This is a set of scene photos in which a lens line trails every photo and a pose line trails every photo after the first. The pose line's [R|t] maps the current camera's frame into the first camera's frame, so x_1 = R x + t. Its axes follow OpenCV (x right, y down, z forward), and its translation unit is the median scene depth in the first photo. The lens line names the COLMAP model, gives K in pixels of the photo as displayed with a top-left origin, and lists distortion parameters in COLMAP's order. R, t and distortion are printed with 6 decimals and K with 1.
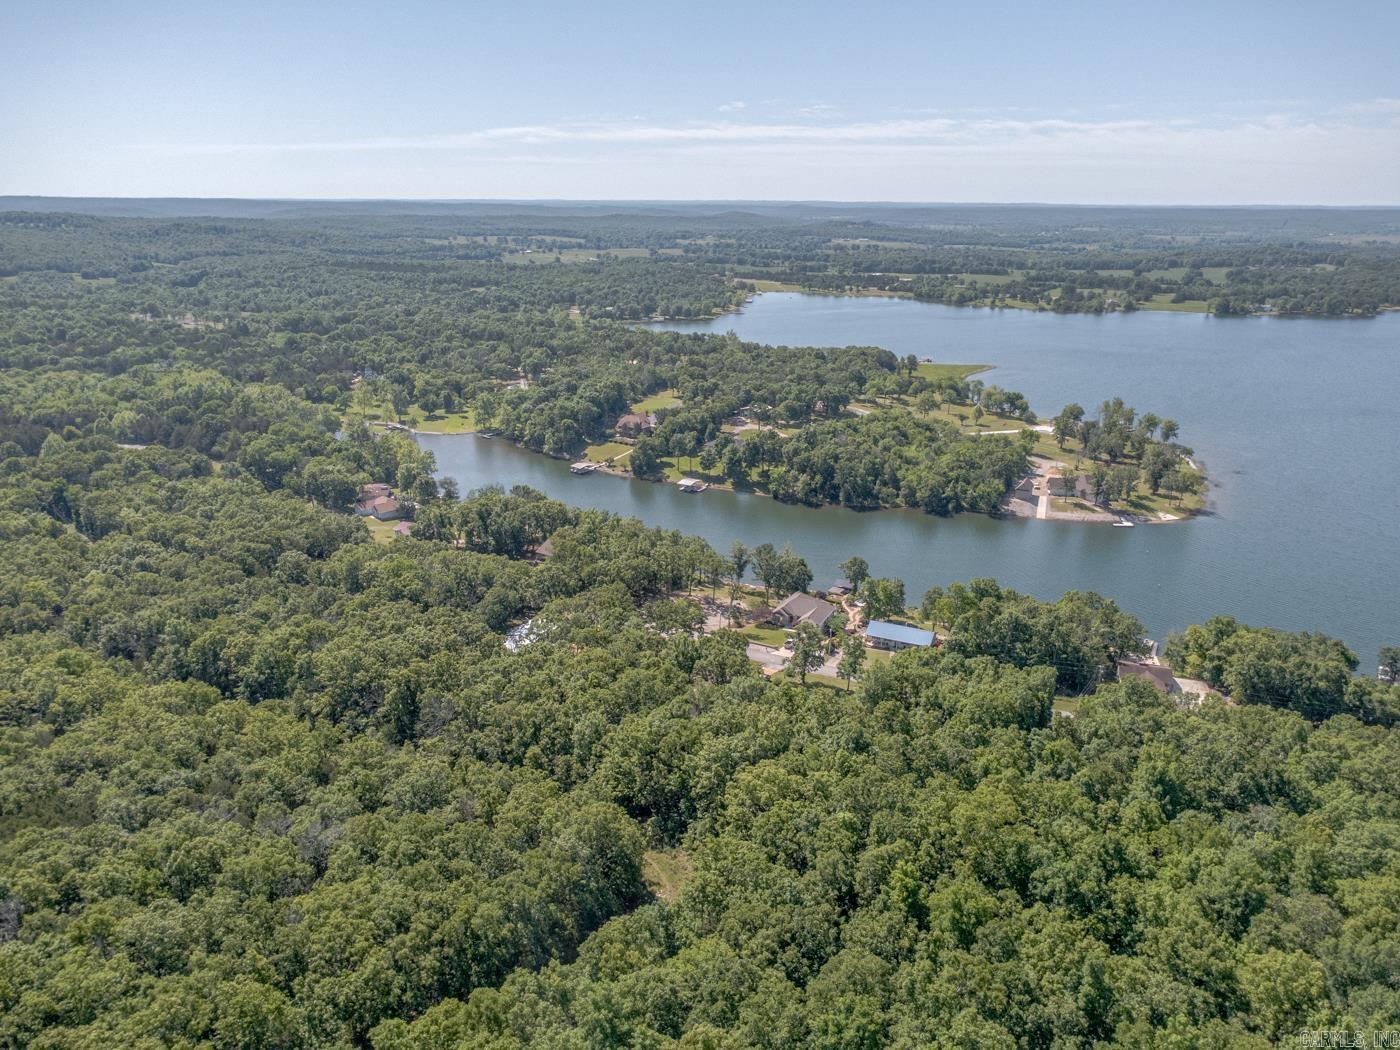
lens RADIAL K [[983.1, 0, 700.0], [0, 983.1, 525.0], [0, 0, 1]] dist [0.004677, 0.001093]
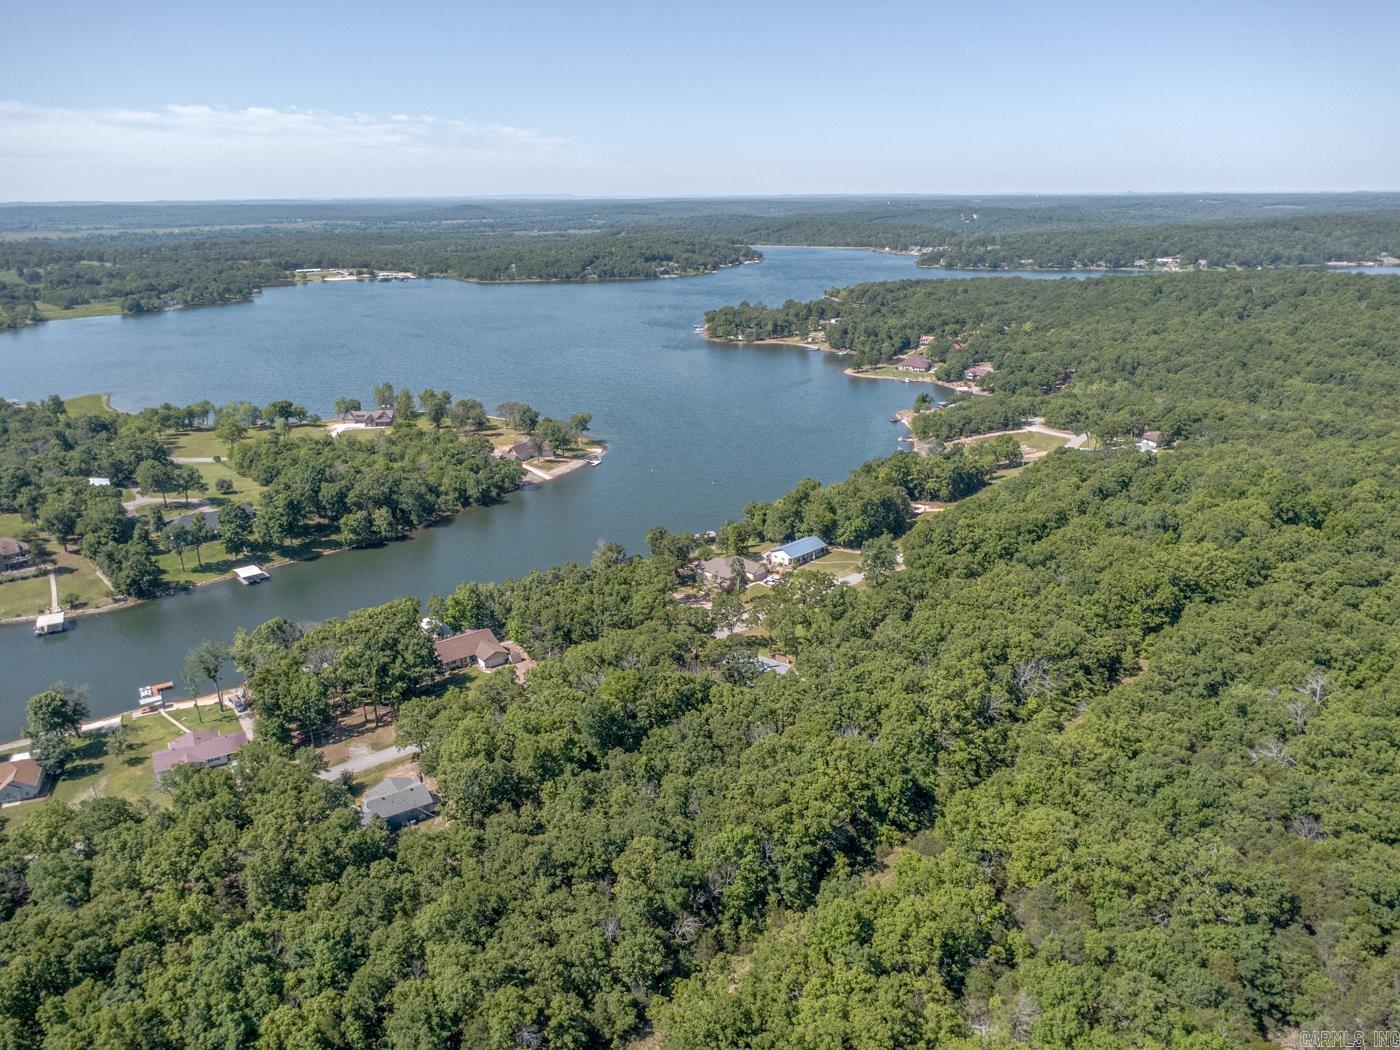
lens RADIAL K [[989.6, 0, 698.2], [0, 989.6, 507.3], [0, 0, 1]] dist [0.004001, 0.000259]
pose [[0.340292, -0.295918, 0.892543, -0.521839], [0.309609, 0.931524, 0.190800, -0.119069], [-0.887887, 0.211412, 0.408610, 0.337569]]
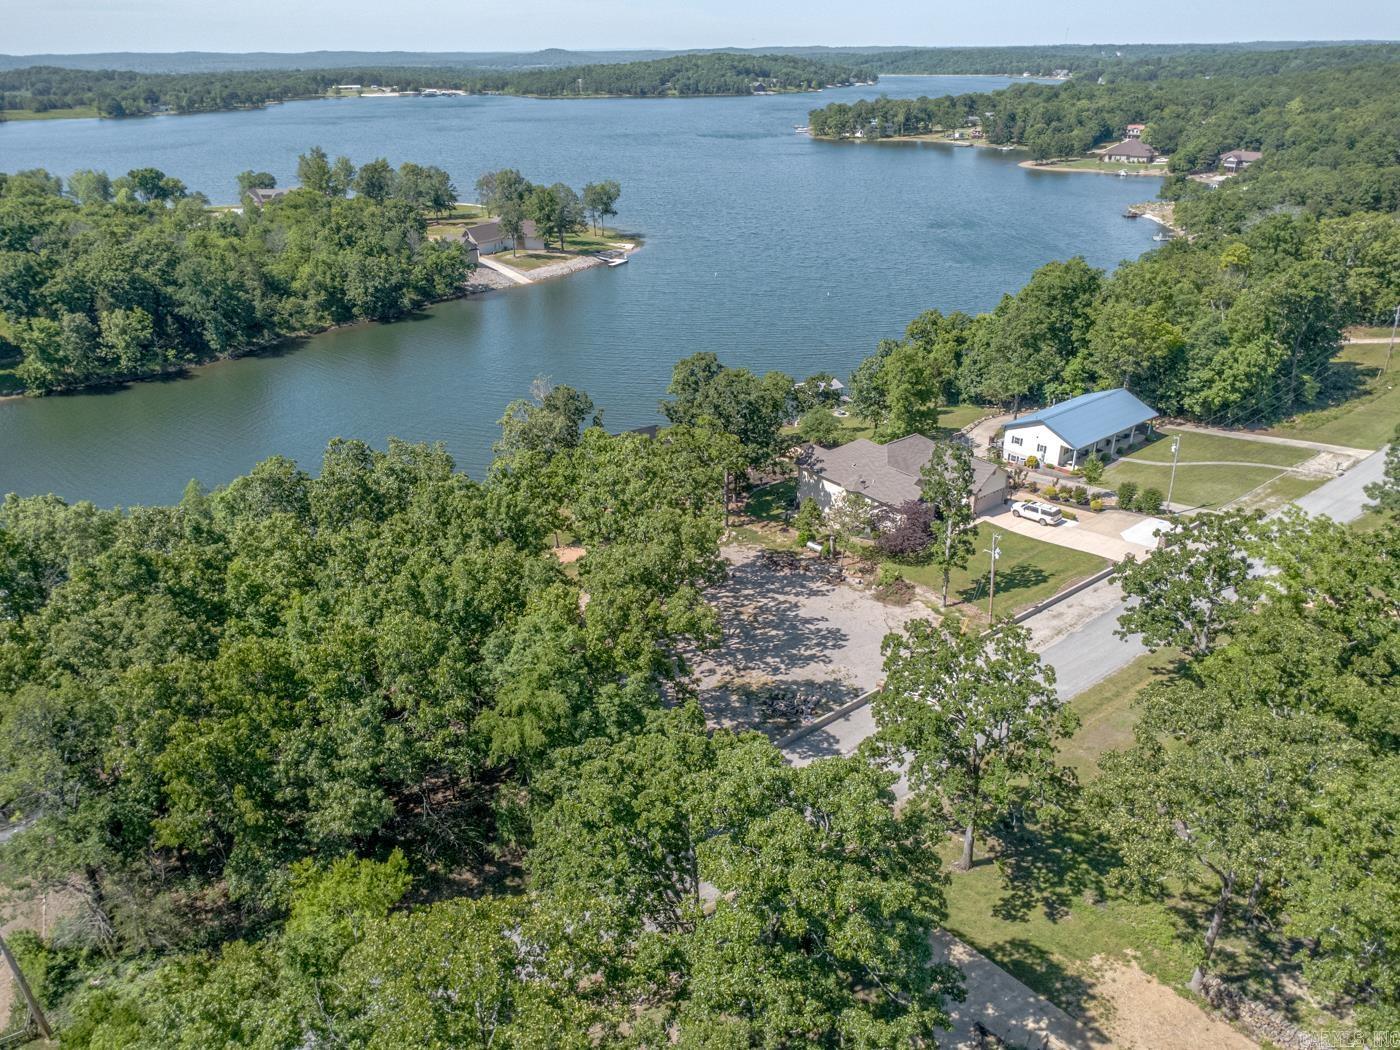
lens RADIAL K [[983.1, 0, 700.0], [0, 983.1, 525.0], [0, 0, 1]] dist [0.004677, 0.001093]
pose [[0.424802, -0.405252, 0.809515, -0.139670], [0.300018, 0.906696, 0.296465, -0.016855], [-0.854127, 0.116930, 0.506749, 0.524836]]
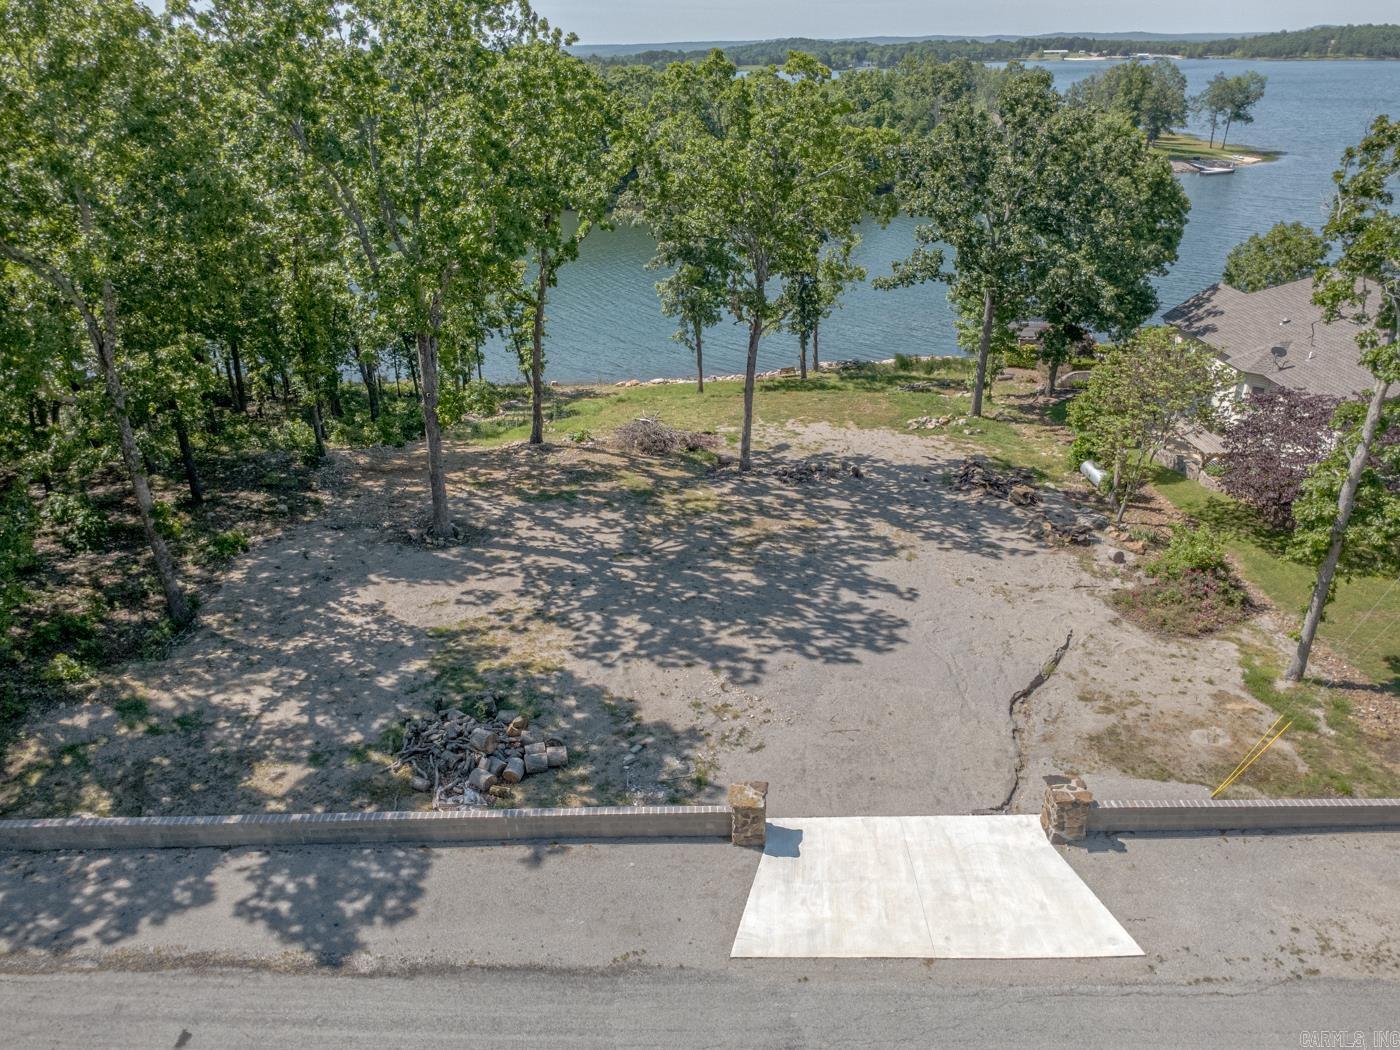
lens RADIAL K [[979.7, 0, 700.0], [0, 979.7, 525.0], [0, 0, 1]] dist [0.006574, 0.002048]
pose [[0.887131, -0.221352, 0.404971, -0.032114], [0.166848, 0.971950, 0.165758, 0.039715], [-0.430302, -0.079480, 0.899179, 0.545280]]
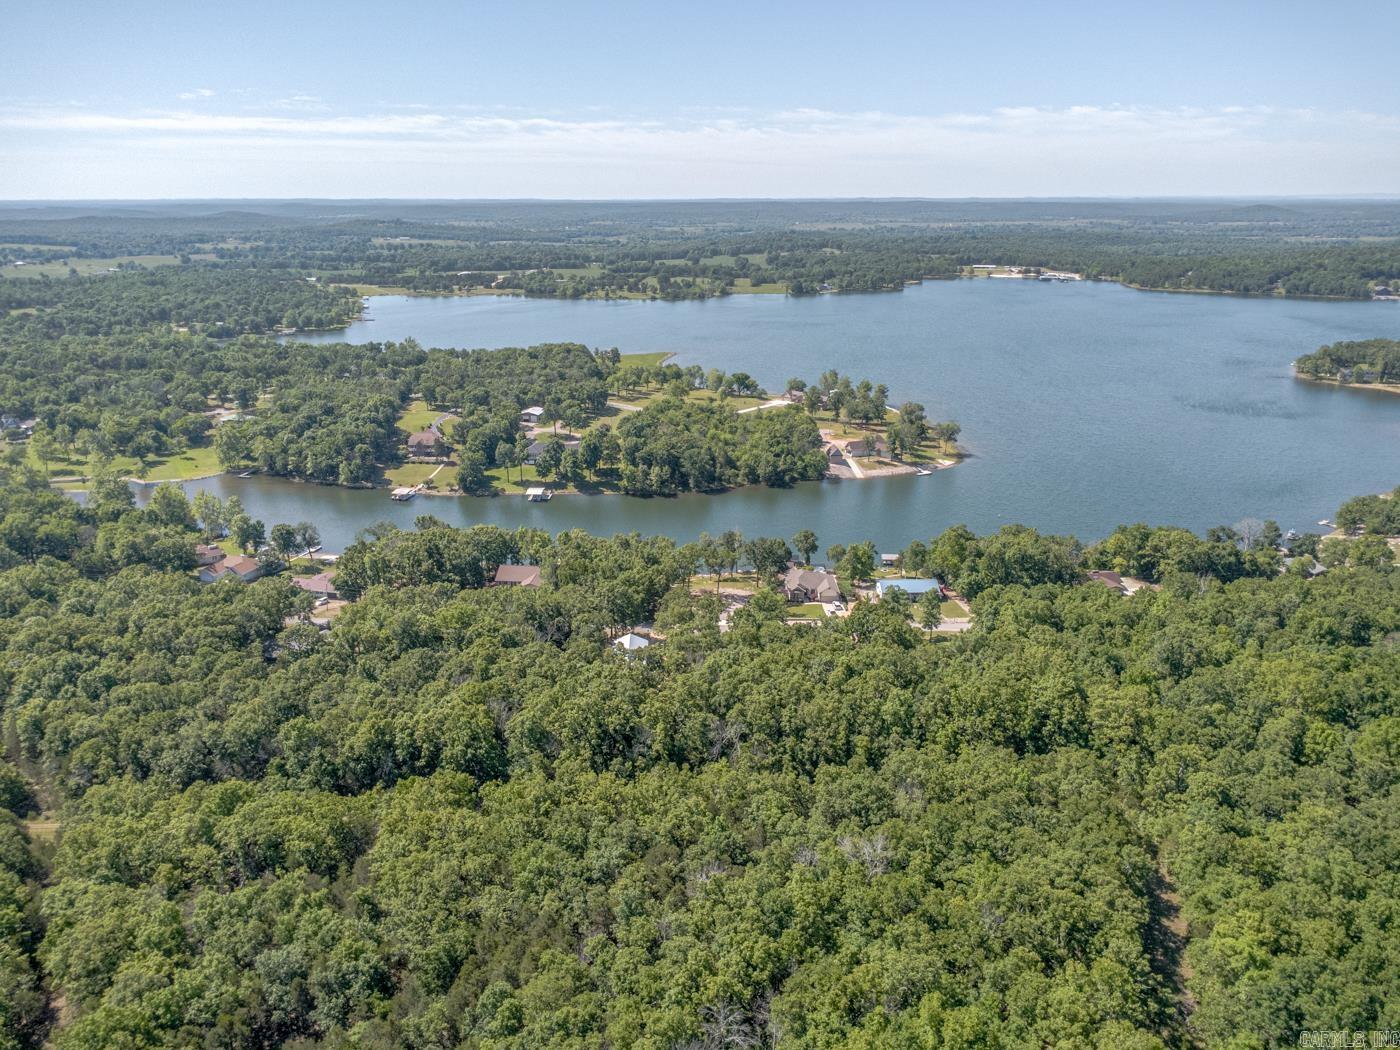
lens RADIAL K [[983.1, 0, 700.0], [0, 983.1, 525.0], [0, 0, 1]] dist [0.004677, 0.001093]
pose [[0.887128, -0.155347, 0.434594, -0.272919], [0.153875, 0.987327, 0.038821, -0.021726], [-0.435117, 0.032434, 0.899789, 0.051166]]
